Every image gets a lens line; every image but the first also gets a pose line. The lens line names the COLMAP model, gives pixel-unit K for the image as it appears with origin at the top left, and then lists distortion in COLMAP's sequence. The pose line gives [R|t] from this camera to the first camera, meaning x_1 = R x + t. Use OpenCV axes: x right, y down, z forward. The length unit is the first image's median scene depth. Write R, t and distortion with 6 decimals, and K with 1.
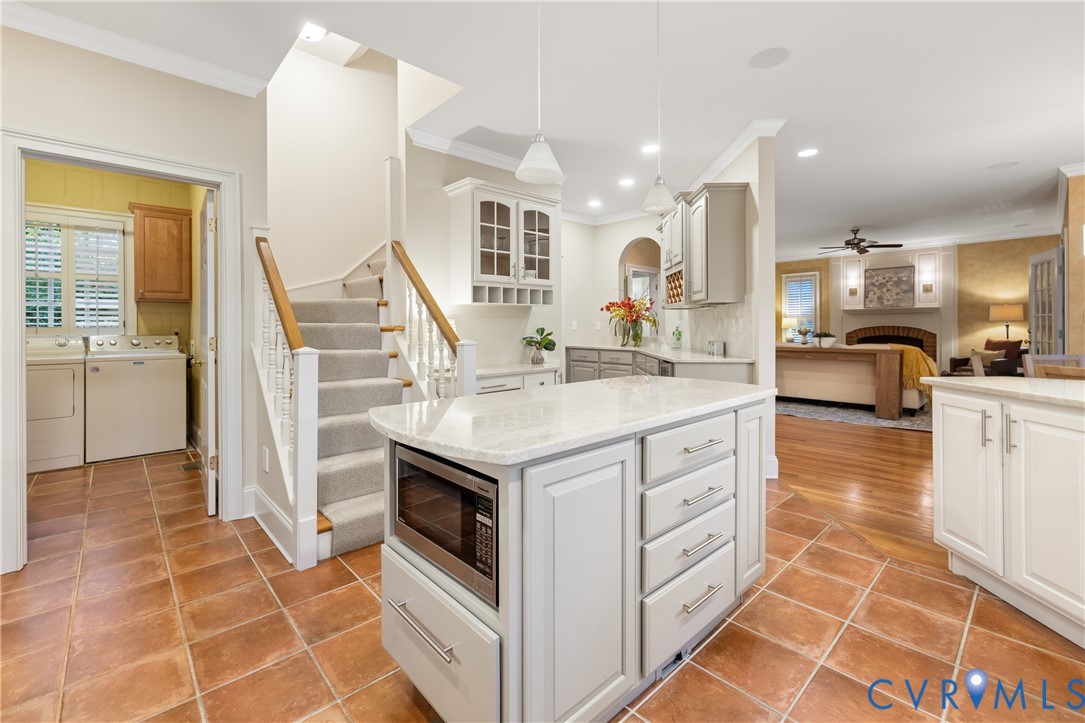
lens RADIAL K [[466.6, 0, 537.8], [0, 466.6, 328.4], [0, 0, 1]] dist [-0.002170, -0.000275]
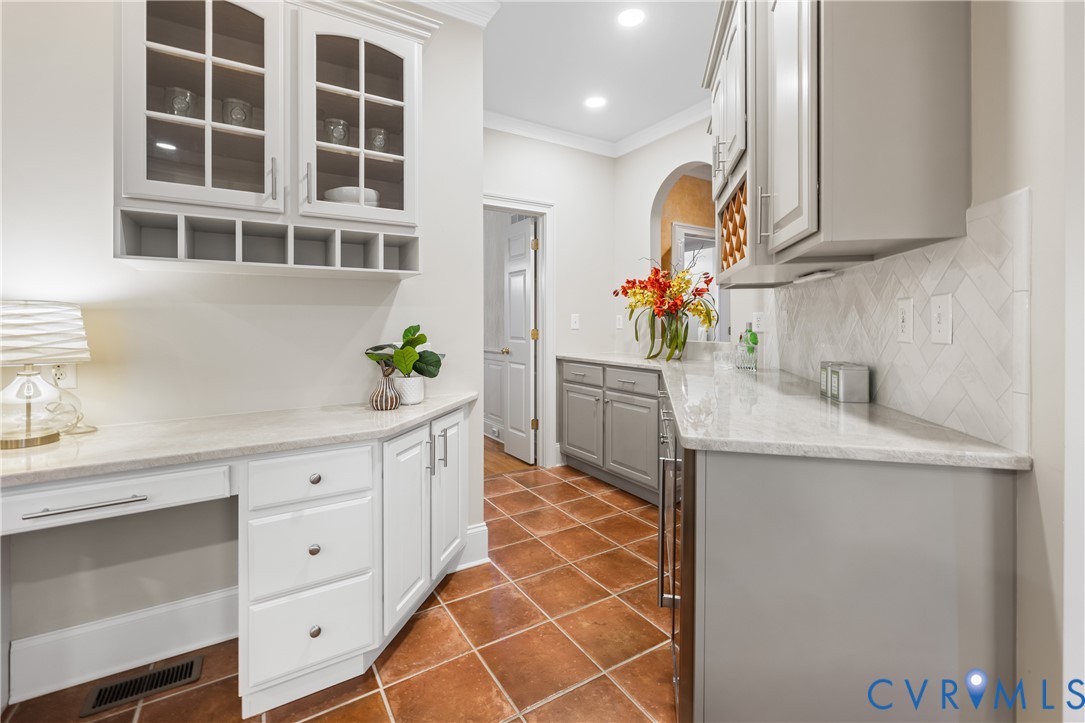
lens RADIAL K [[463.2, 0, 536.5], [0, 463.2, 323.0], [0, 0, 1]] dist [-0.000056, 0.000066]
pose [[0.980667, 0.002754, -0.195667, 0.248778], [-0.003610, 0.999985, -0.004021, -0.002355], [0.195653, 0.004650, 0.980662, 0.685794]]
